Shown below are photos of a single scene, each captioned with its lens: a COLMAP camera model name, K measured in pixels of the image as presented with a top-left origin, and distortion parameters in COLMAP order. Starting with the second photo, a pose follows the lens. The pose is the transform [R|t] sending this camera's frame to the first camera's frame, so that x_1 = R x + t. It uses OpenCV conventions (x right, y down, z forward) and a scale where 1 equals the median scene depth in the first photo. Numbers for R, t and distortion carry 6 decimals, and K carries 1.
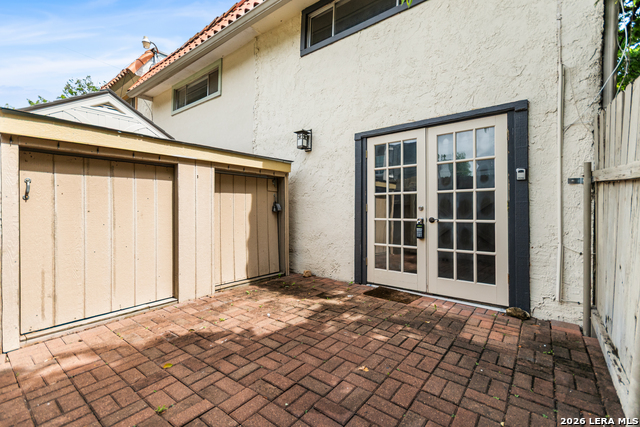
lens RADIAL K [[283.8, 0, 320.5], [0, 283.8, 209.9], [0, 0, 1]] dist [0.007326, 0.000046]
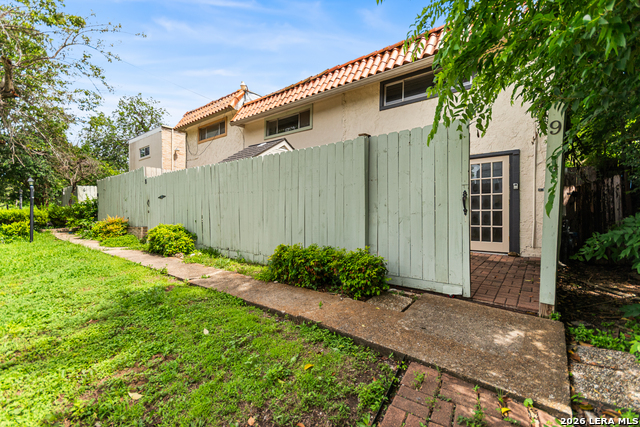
lens RADIAL K [[283.8, 0, 315.5], [0, 283.8, 214.8], [0, 0, 1]] dist [0.007326, 0.000046]
pose [[0.999227, 0.005303, -0.038951, -0.336591], [-0.005143, 0.999978, 0.004231, 0.039762], [0.038973, -0.004027, 0.999232, -0.569520]]
